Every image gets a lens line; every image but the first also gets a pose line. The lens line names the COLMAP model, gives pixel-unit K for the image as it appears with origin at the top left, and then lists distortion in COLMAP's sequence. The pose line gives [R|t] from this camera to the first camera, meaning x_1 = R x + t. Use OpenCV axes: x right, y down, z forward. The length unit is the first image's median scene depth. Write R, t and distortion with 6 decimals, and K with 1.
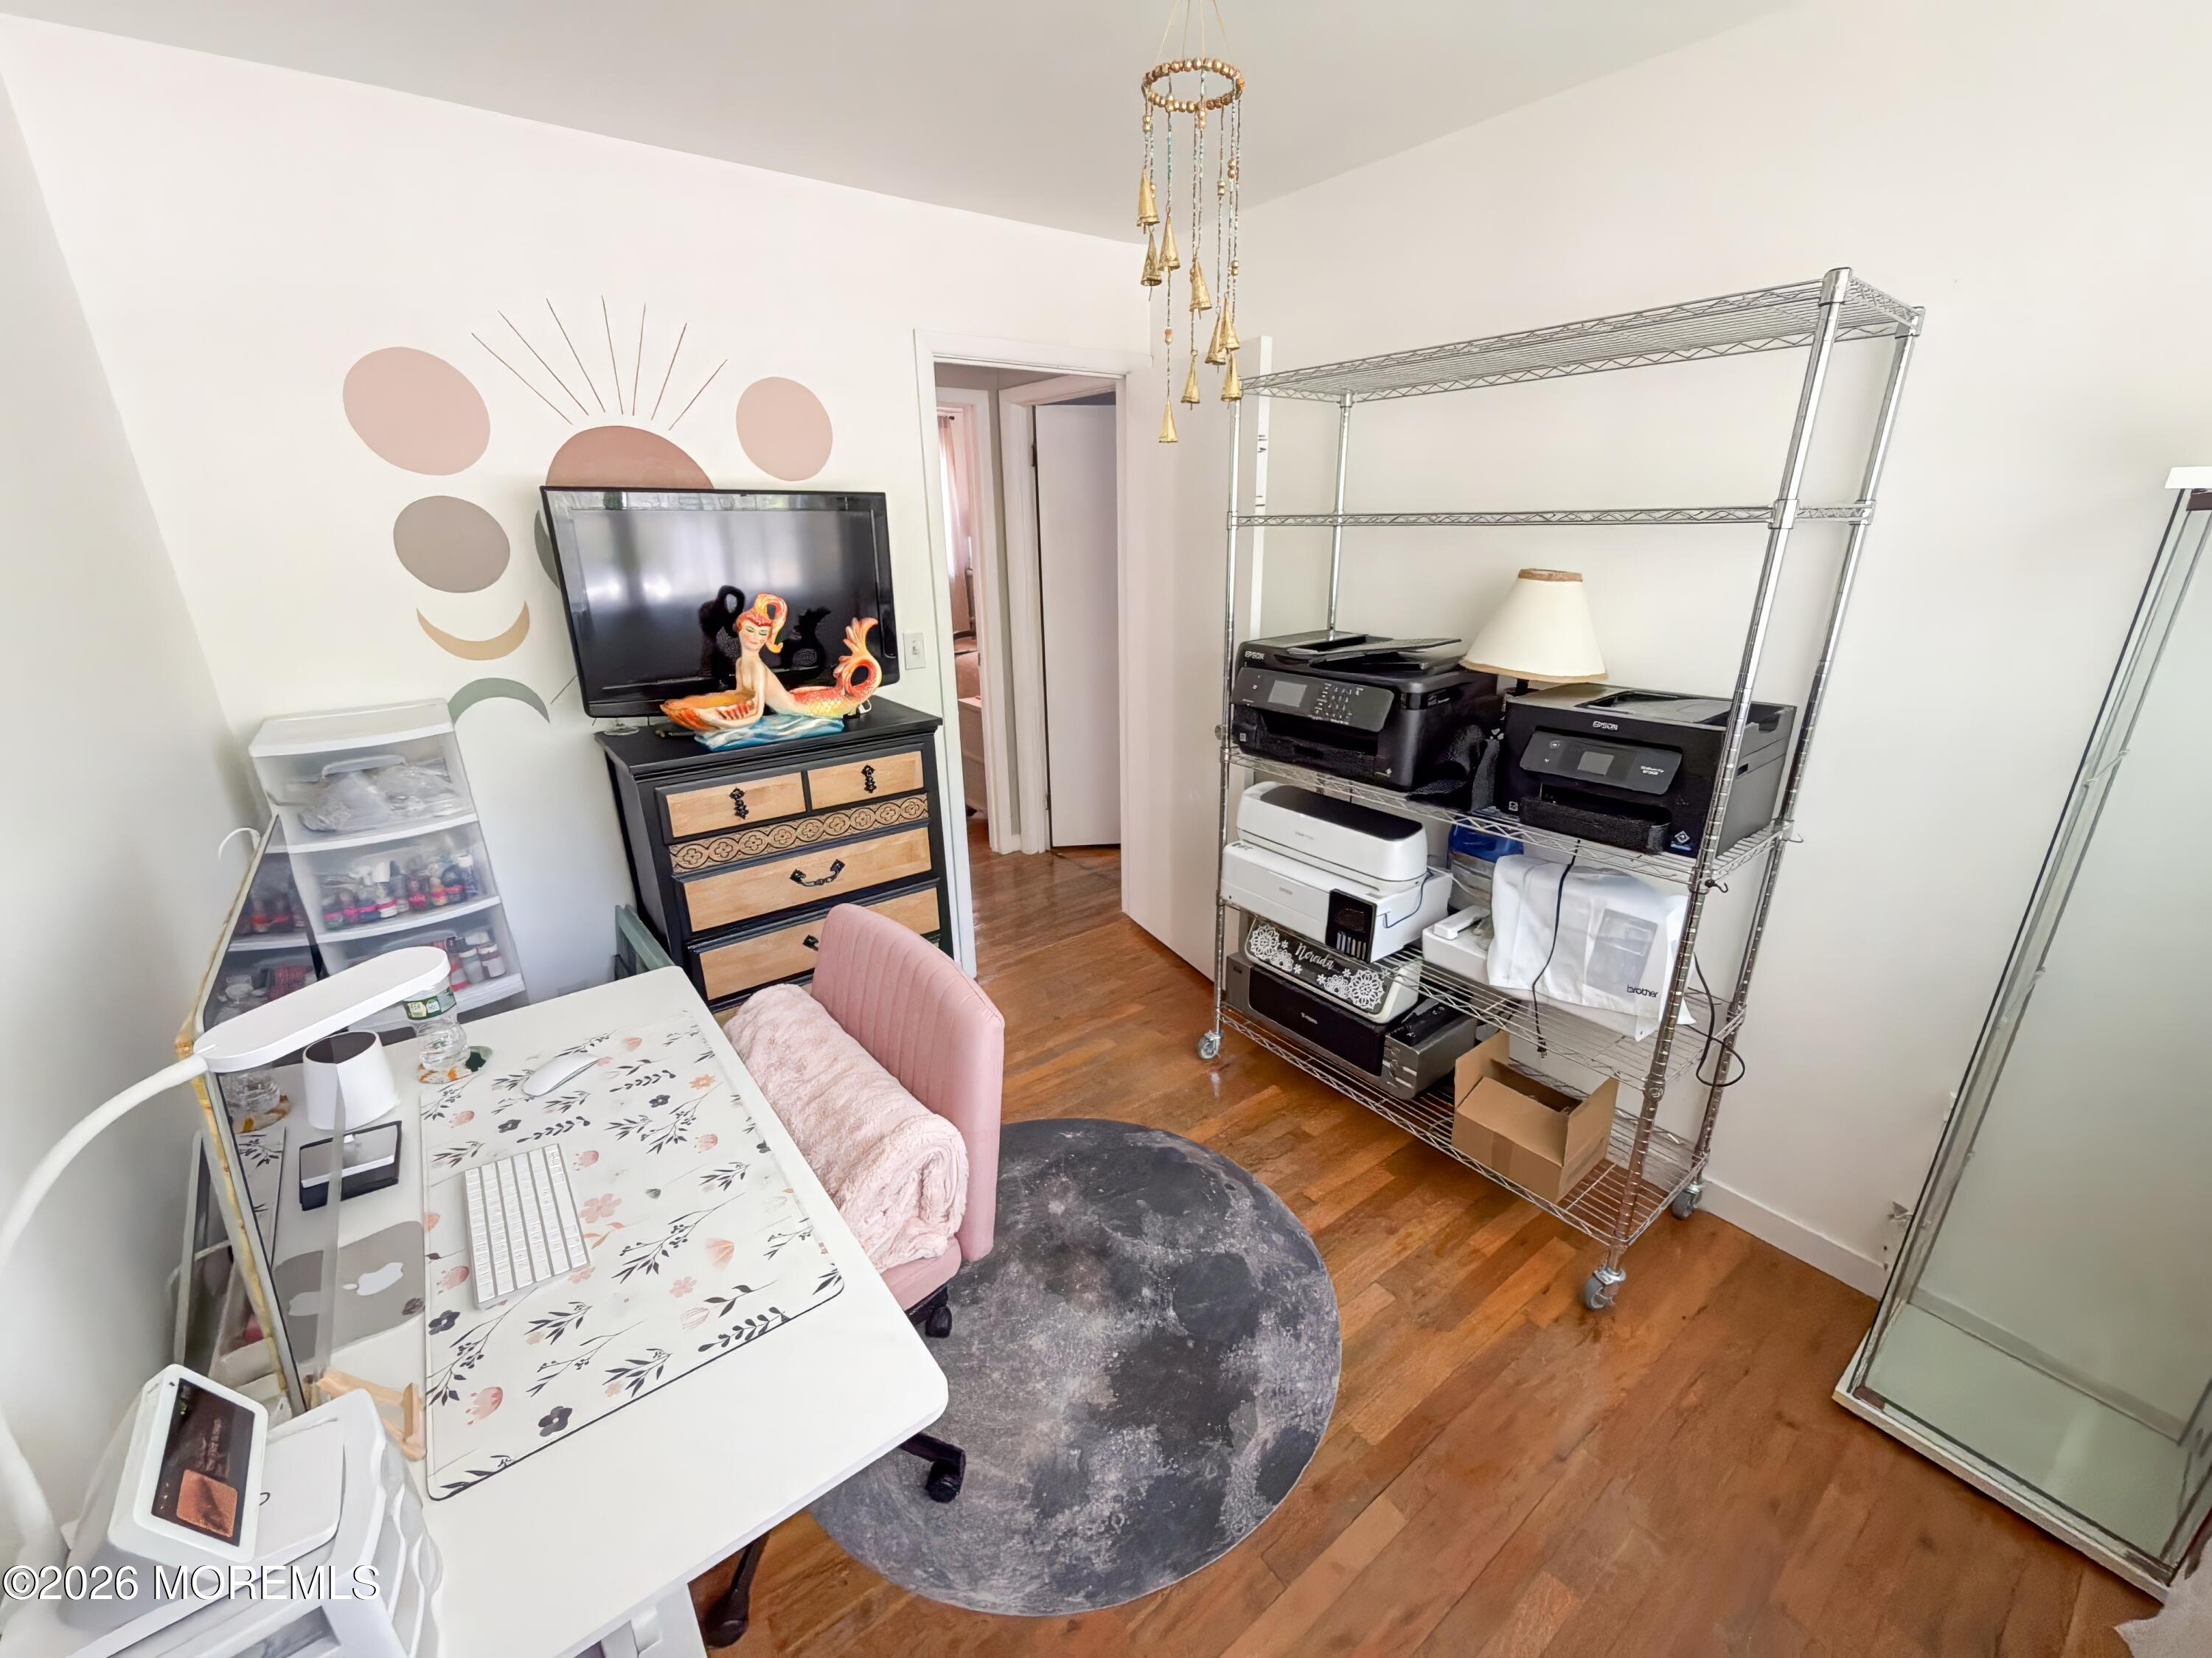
lens RADIAL K [[895.2, 0, 1106.0], [0, 895.2, 836.5], [0, 0, 1]] dist [0.002554, -0.000492]
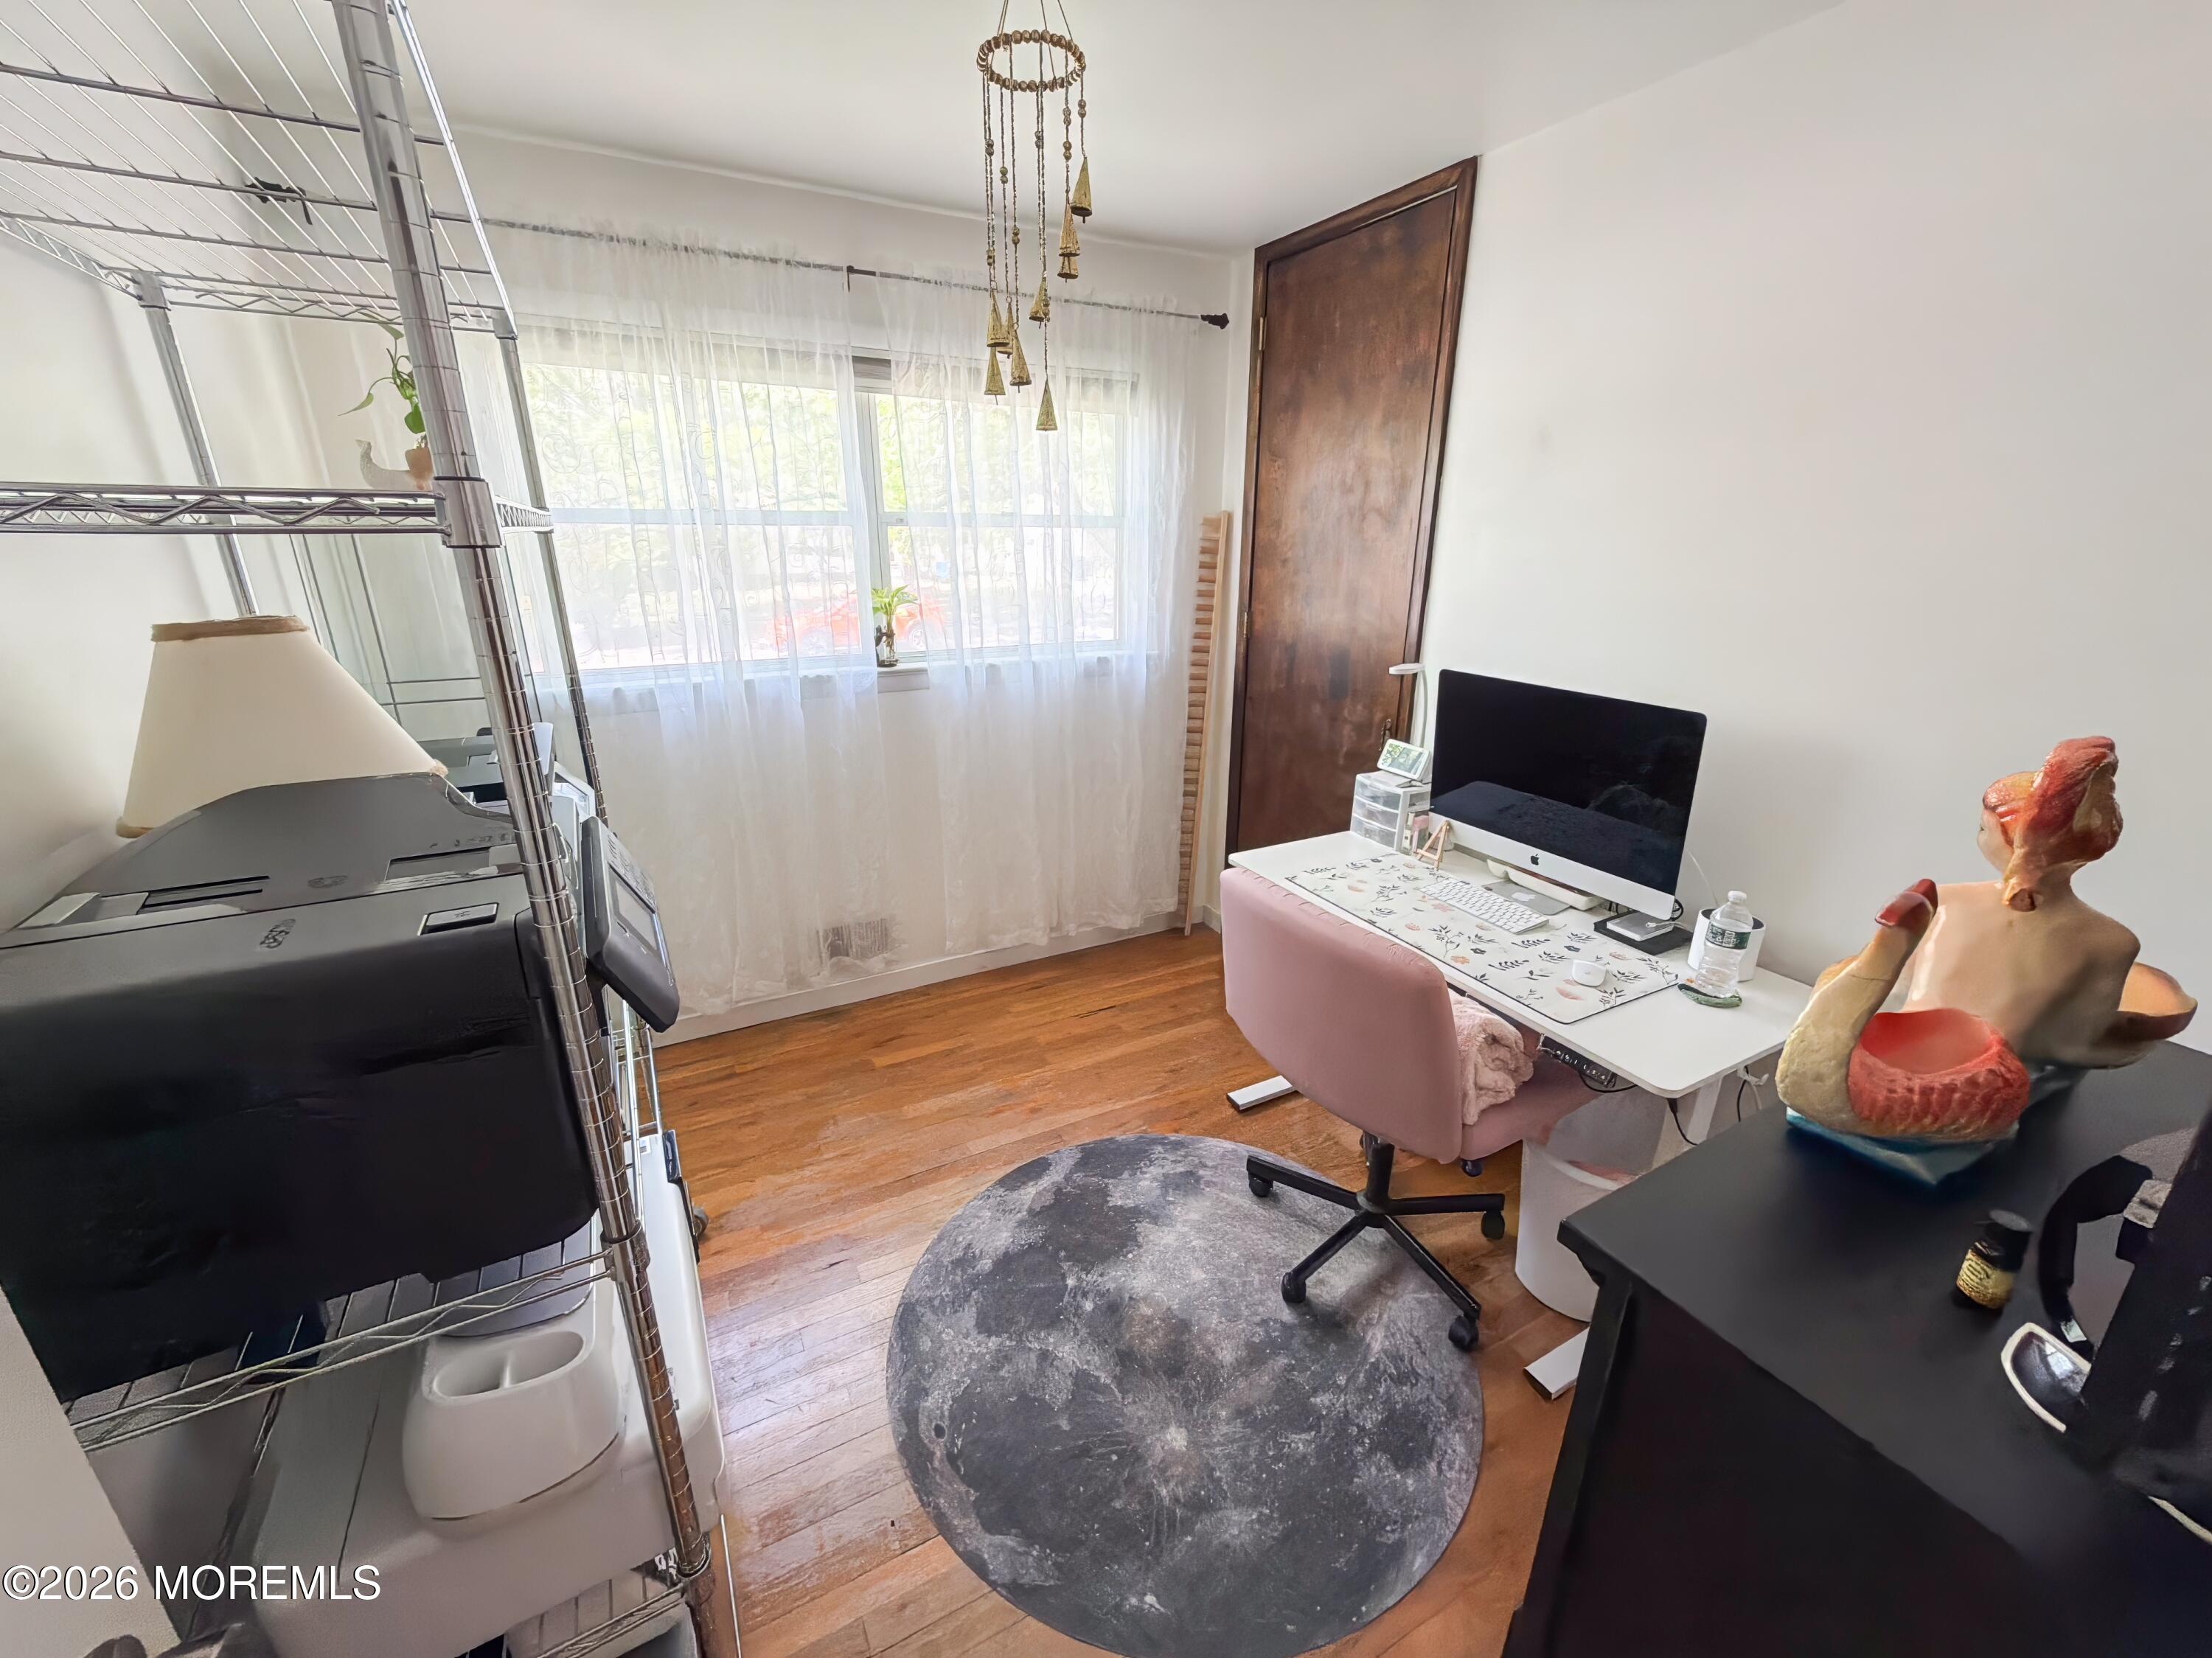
lens RADIAL K [[895.2, 0, 1108.6], [0, 895.2, 831.8], [0, 0, 1]] dist [0.002554, -0.000492]
pose [[-0.988616, -0.037655, 0.145672, -0.114488], [0.059861, 0.789818, 0.610414, -0.573169], [-0.138040, 0.612185, -0.778572, 1.651930]]
